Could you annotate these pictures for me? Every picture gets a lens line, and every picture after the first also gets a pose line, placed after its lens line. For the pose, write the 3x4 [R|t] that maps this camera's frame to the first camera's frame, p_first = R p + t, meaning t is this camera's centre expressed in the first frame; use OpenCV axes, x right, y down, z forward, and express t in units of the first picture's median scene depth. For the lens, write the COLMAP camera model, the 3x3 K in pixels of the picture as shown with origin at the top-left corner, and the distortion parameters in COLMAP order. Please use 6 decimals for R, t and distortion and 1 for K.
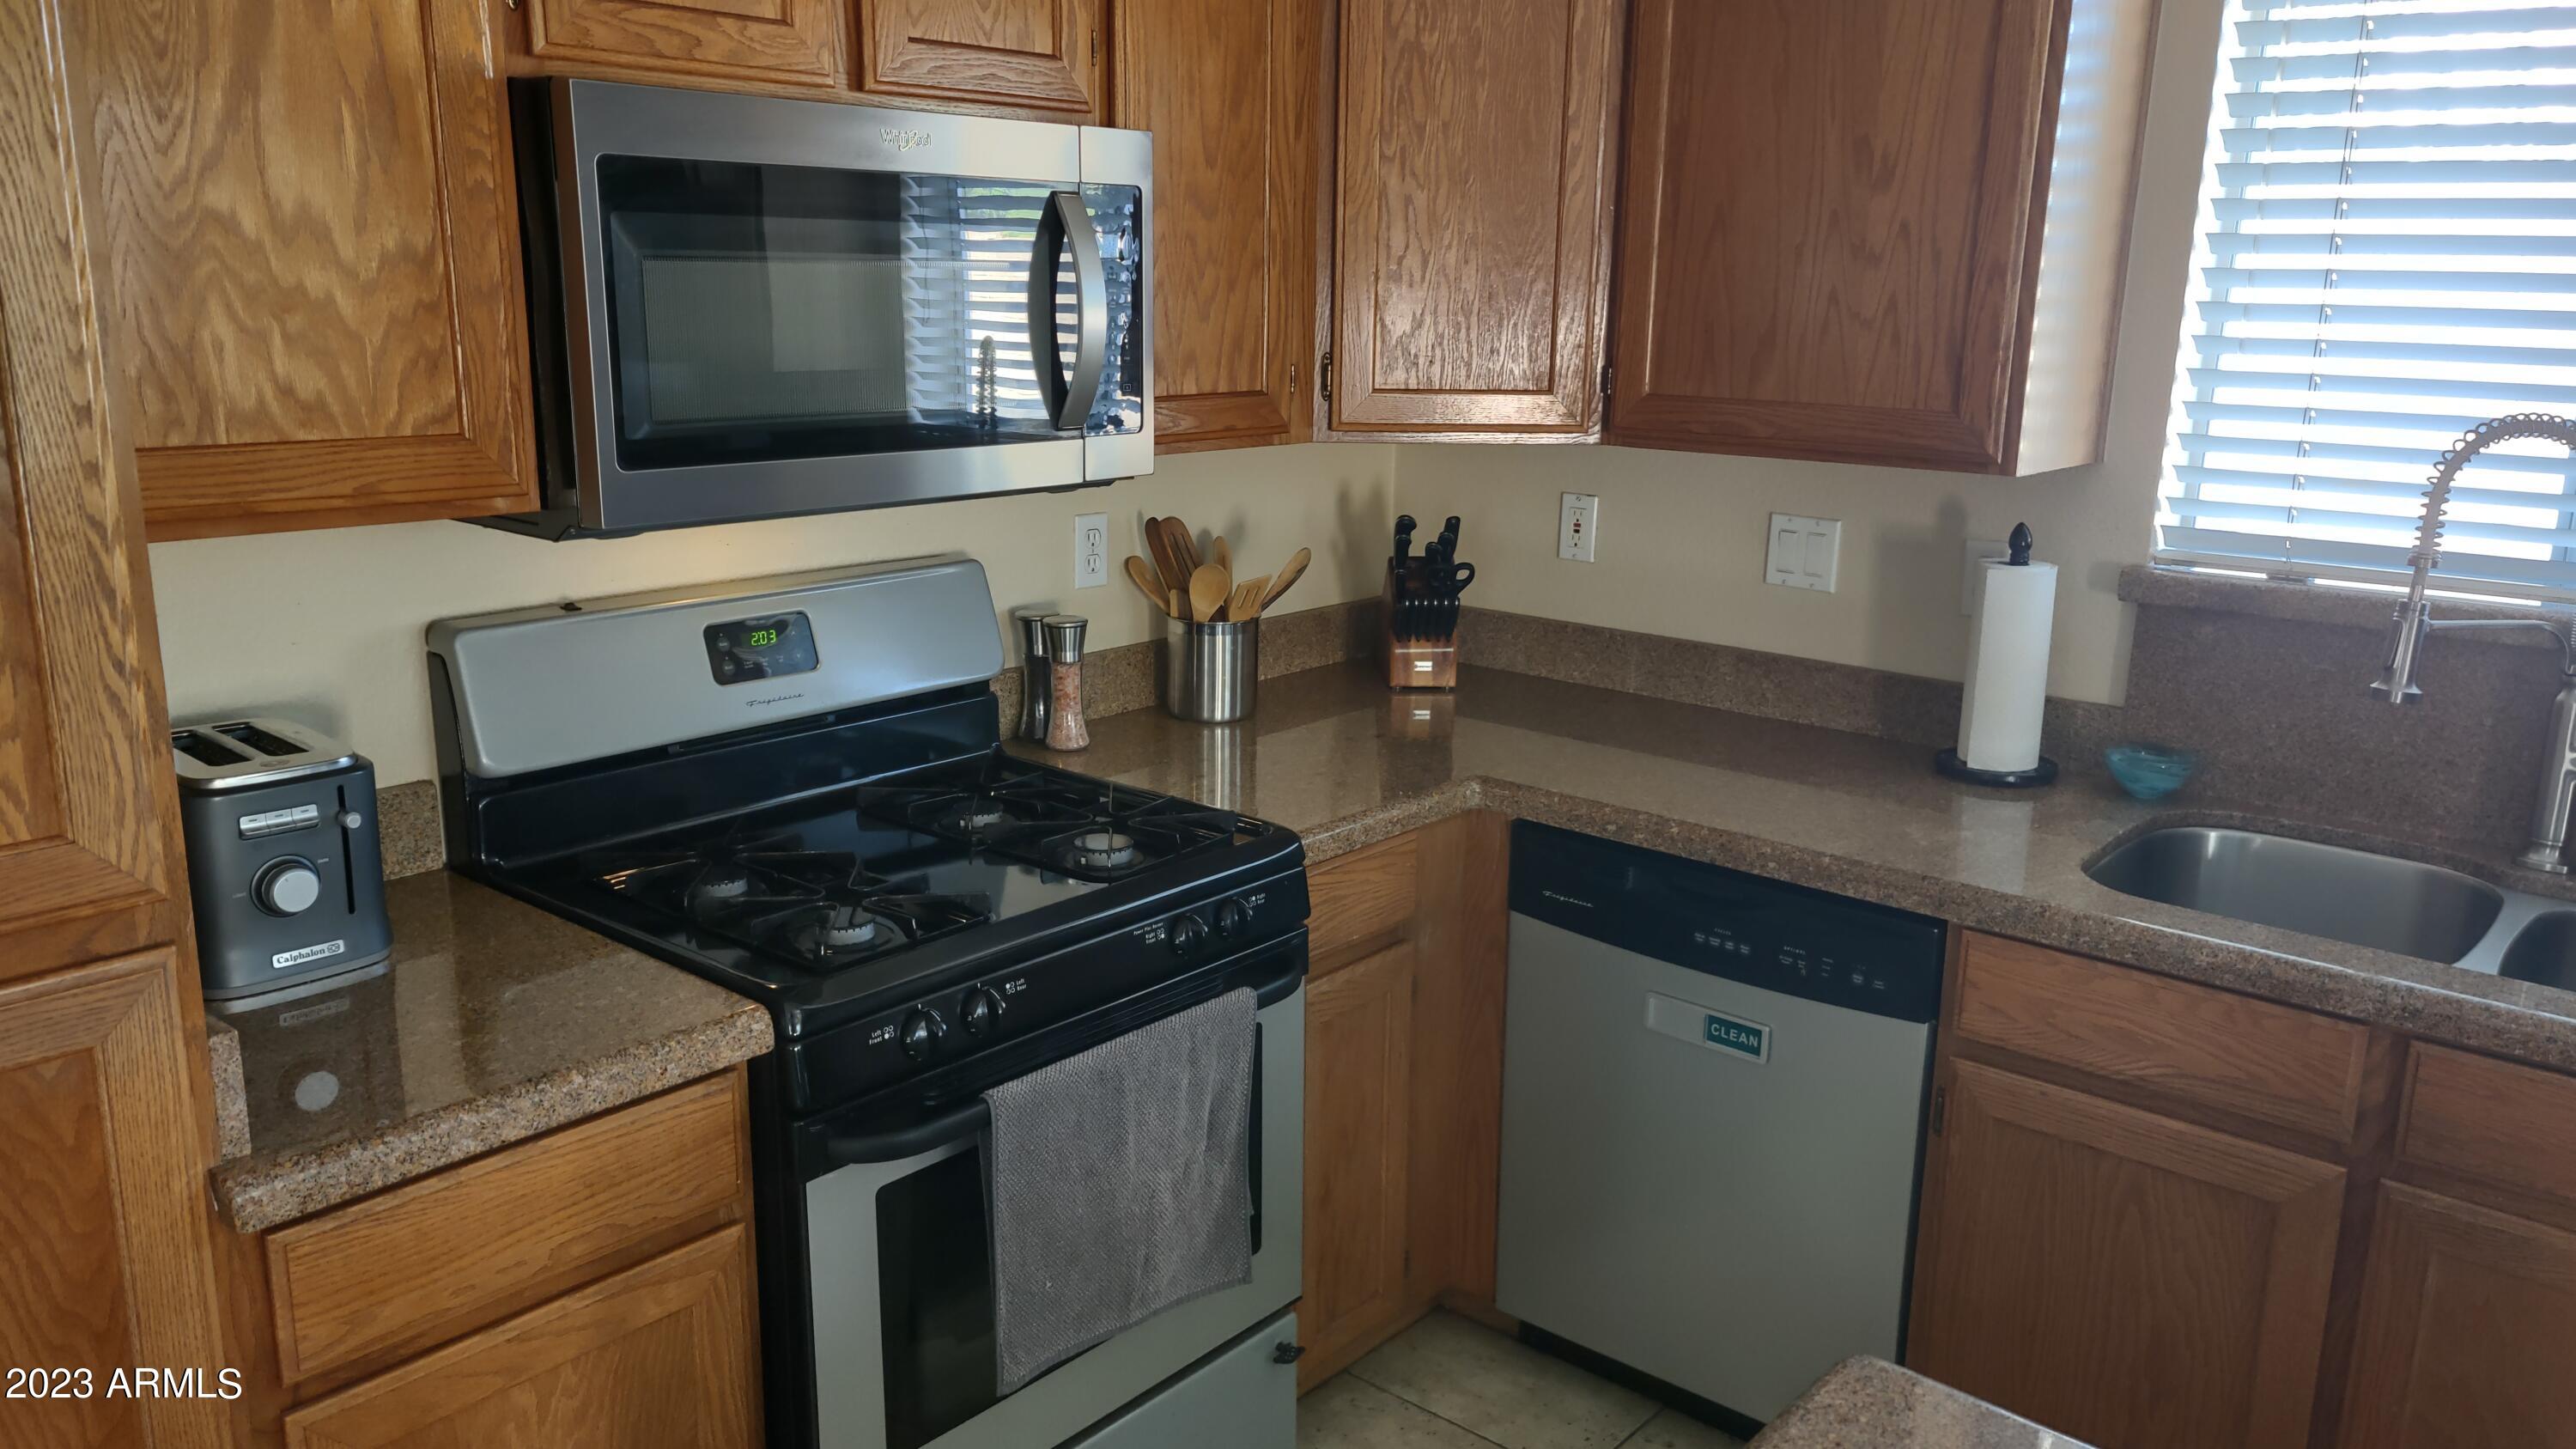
lens RADIAL K [[1851.1, 0, 1267.0], [0, 1851.1, 710.7], [0, 0, 1]] dist [0.054807, -0.016206]
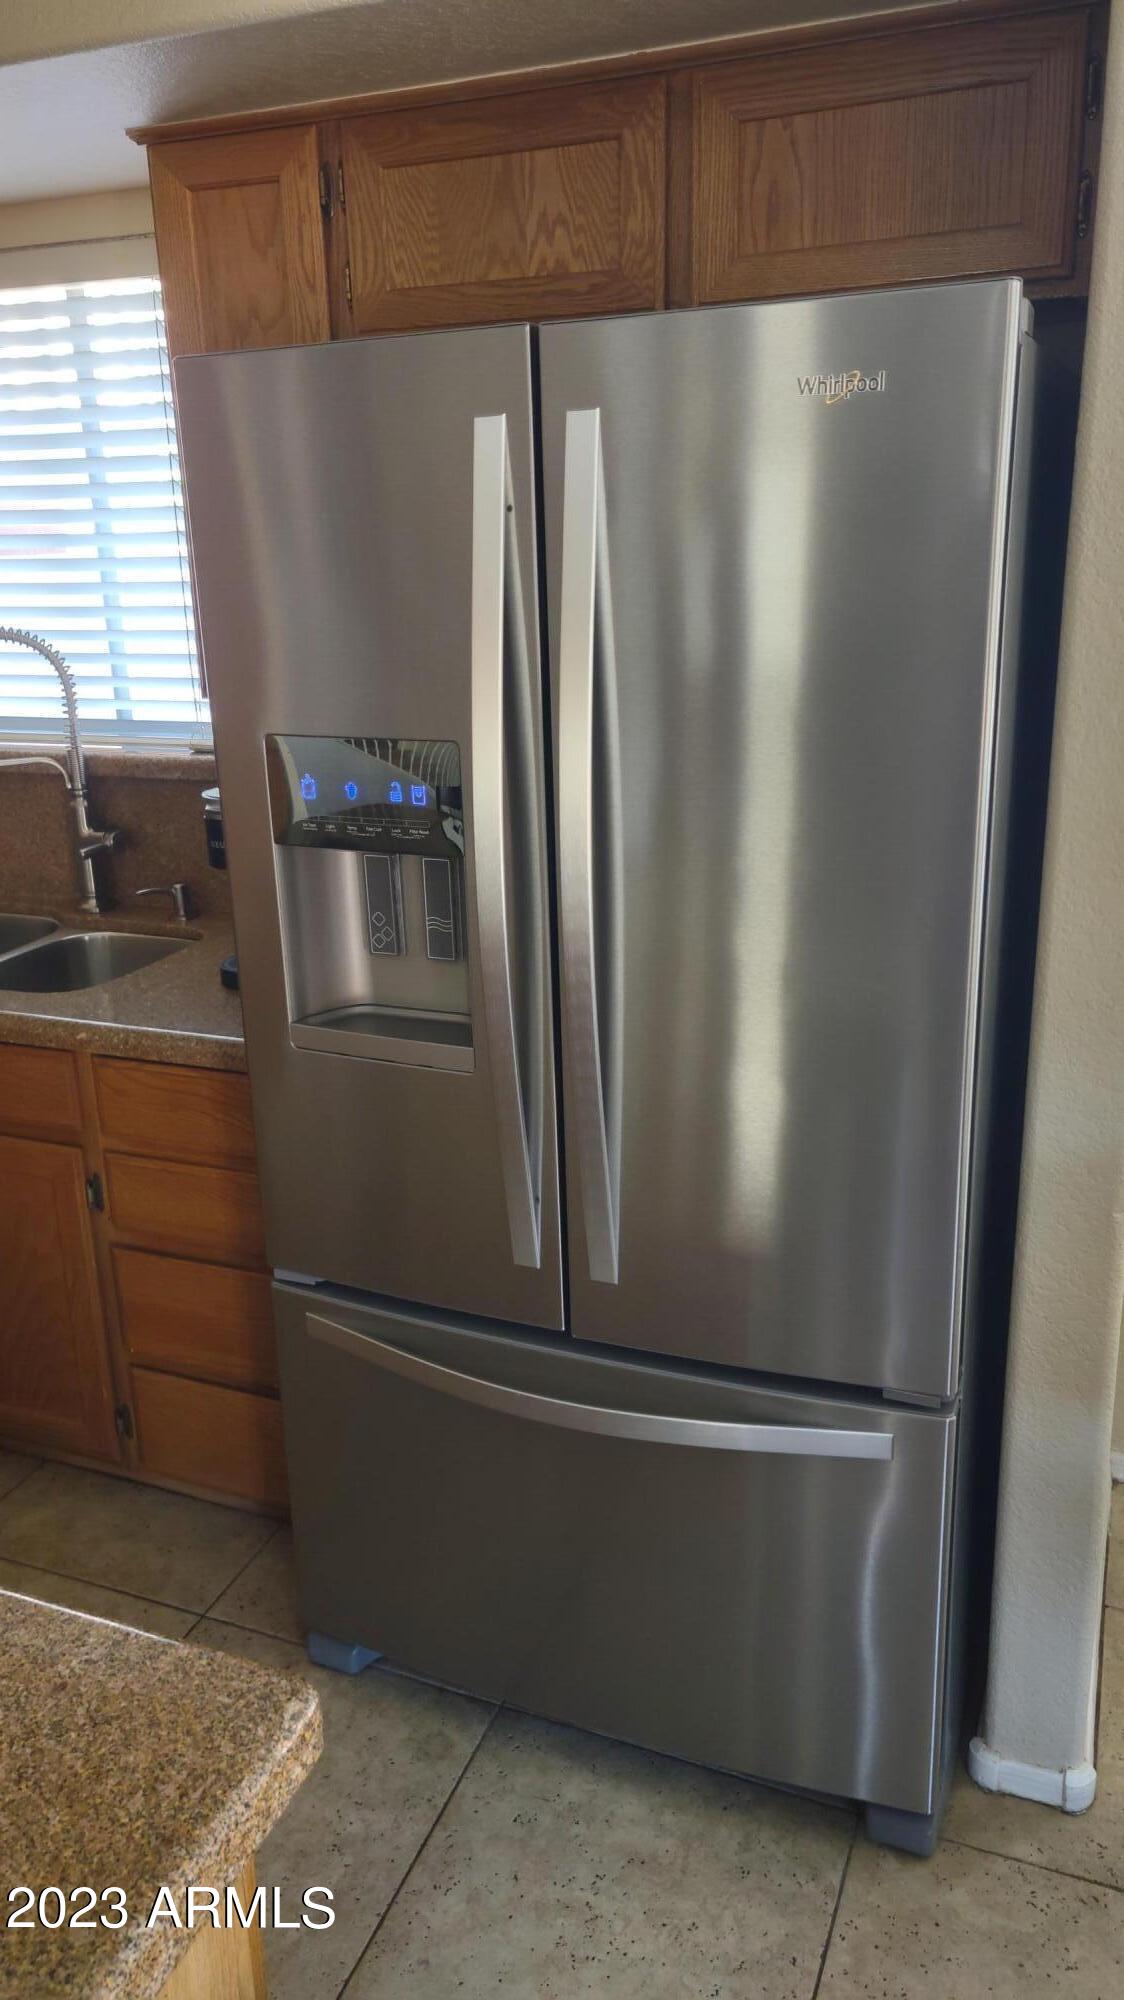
lens RADIAL K [[1437.0, 0, 556.1], [0, 1437.0, 992.8], [0, 0, 1]] dist [0.054807, -0.016206]
pose [[0.947222, -0.136197, 0.290207, 0.640967], [0.114755, 0.989331, 0.089750, 0.074969], [-0.299335, -0.051711, 0.952746, -0.242092]]
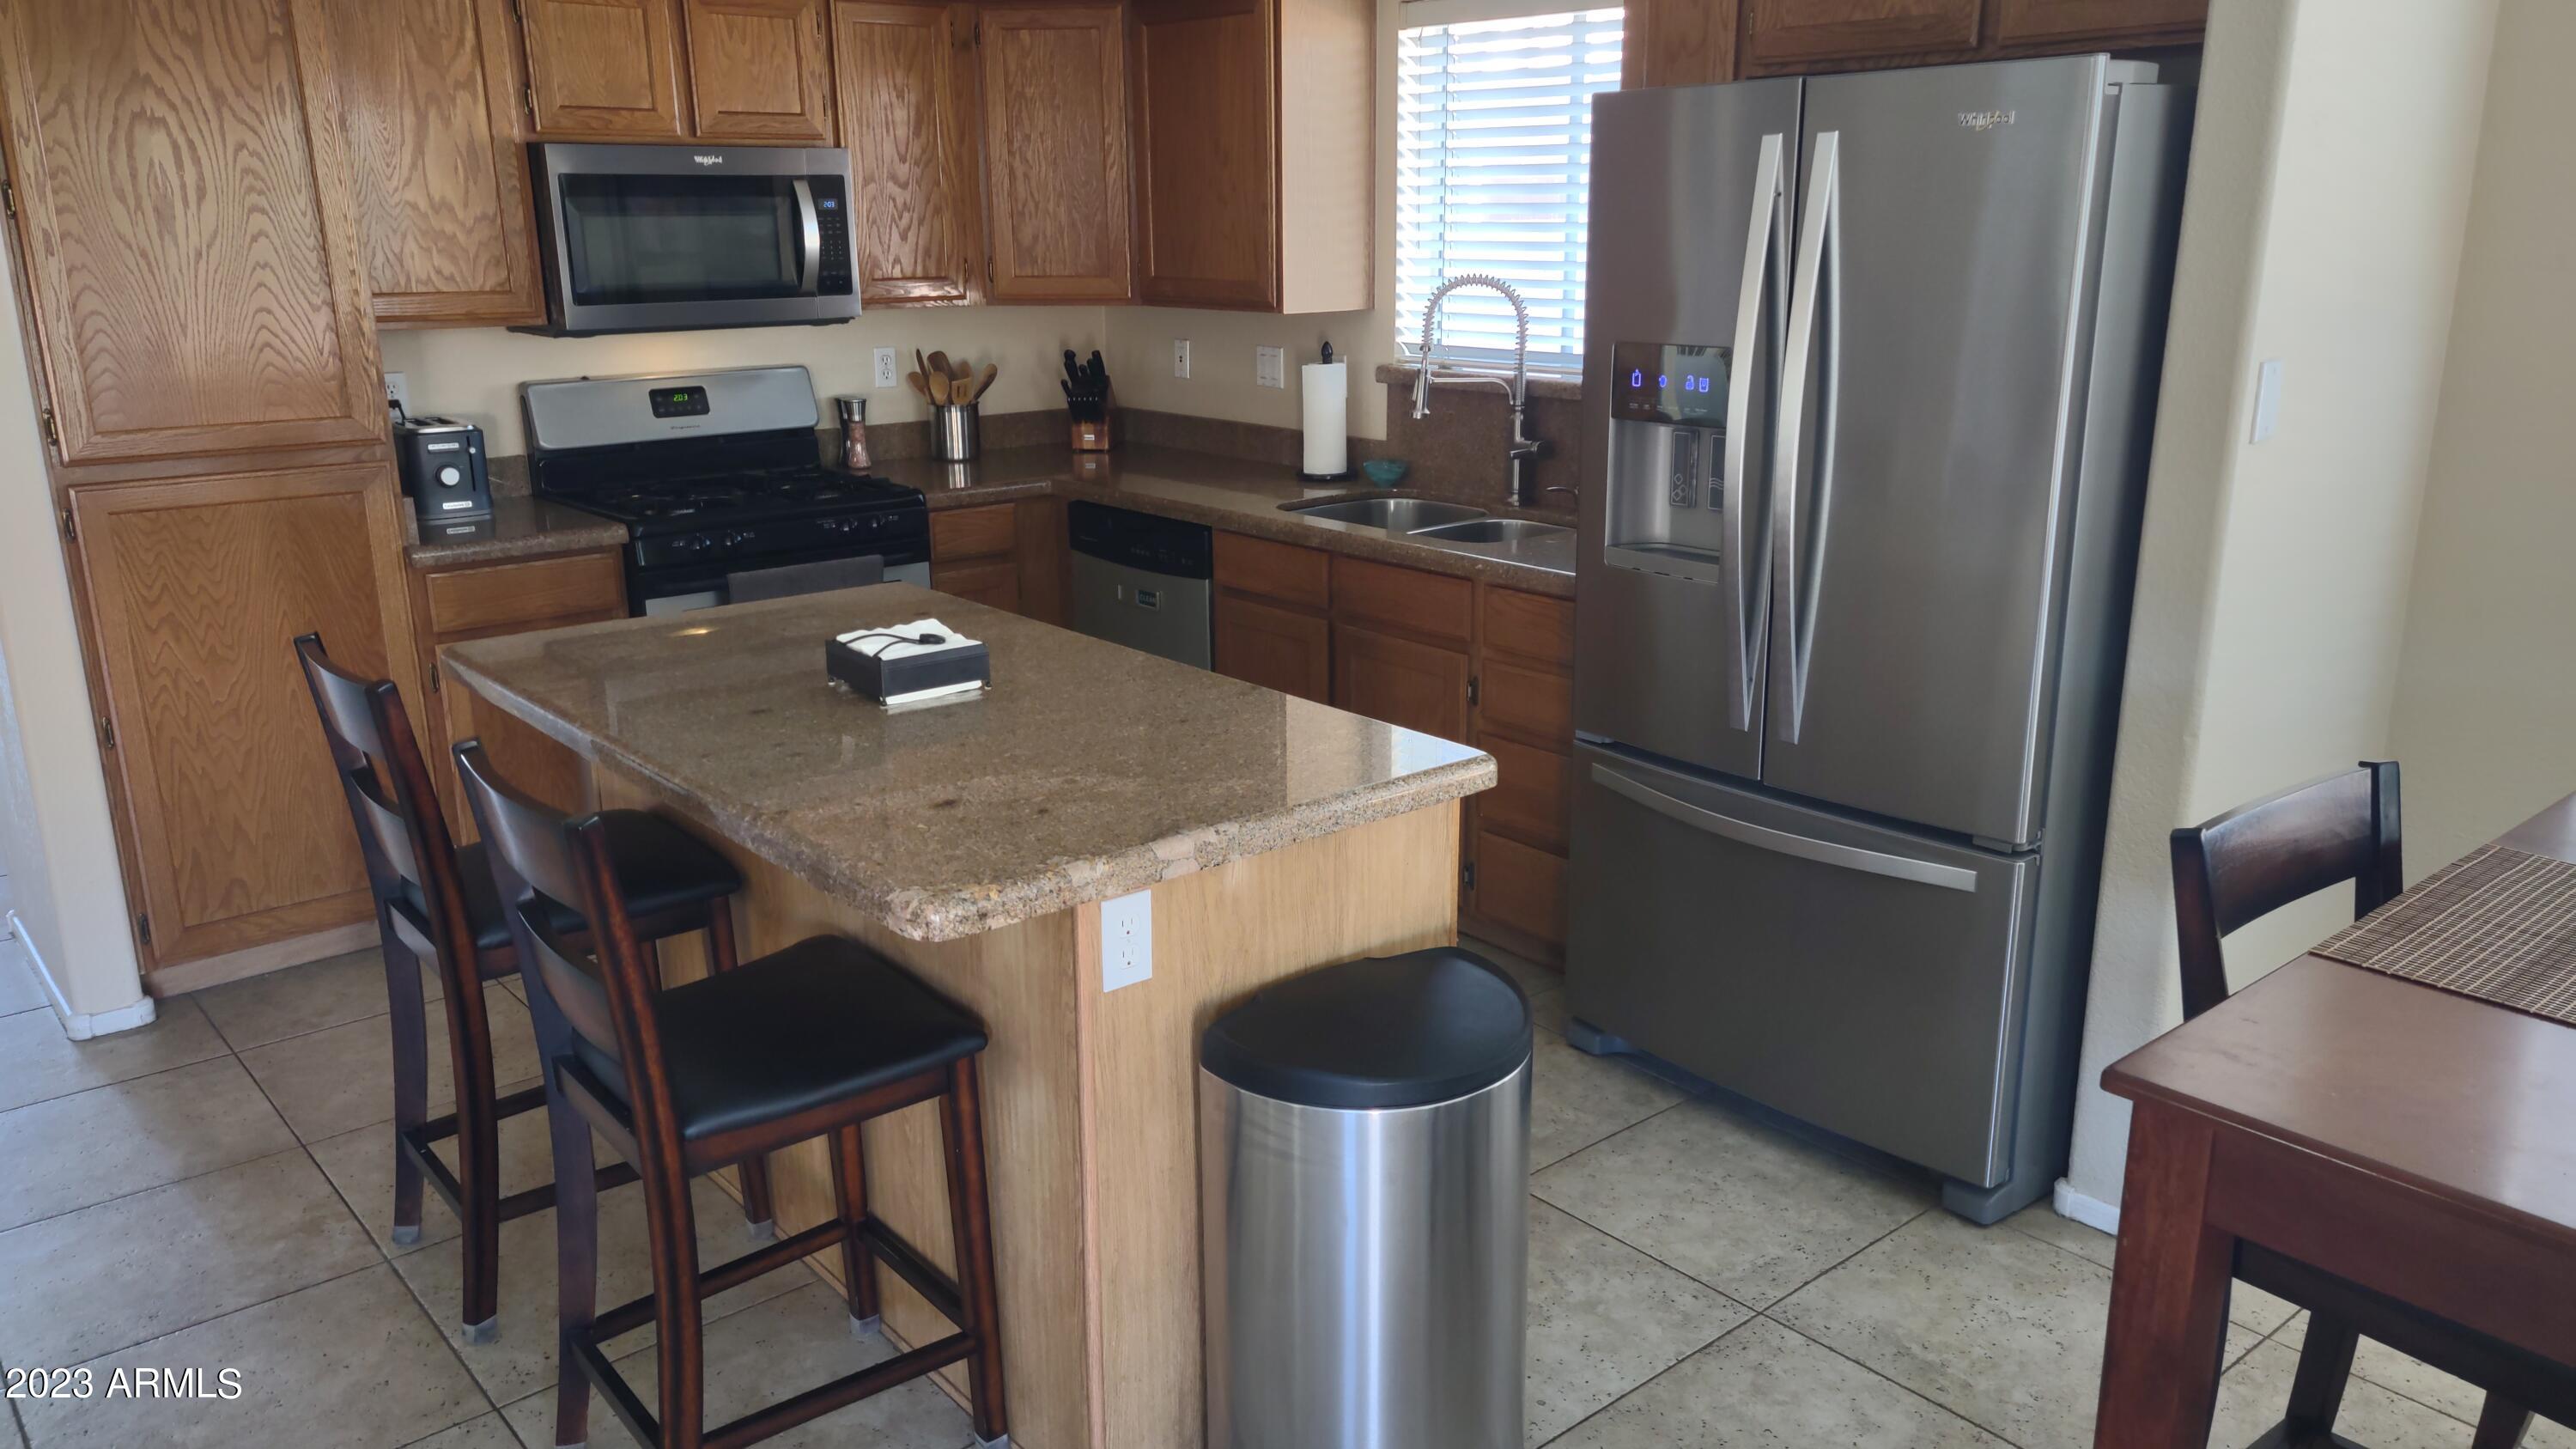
lens RADIAL K [[1851.1, 0, 1292.8], [0, 1851.1, 726.9], [0, 0, 1]] dist [0.054807, -0.016206]
pose [[0.986685, 0.016522, -0.161799, 0.724247], [-0.010624, 0.999250, 0.037245, 0.236059], [0.162293, -0.035030, 0.986121, -0.933653]]
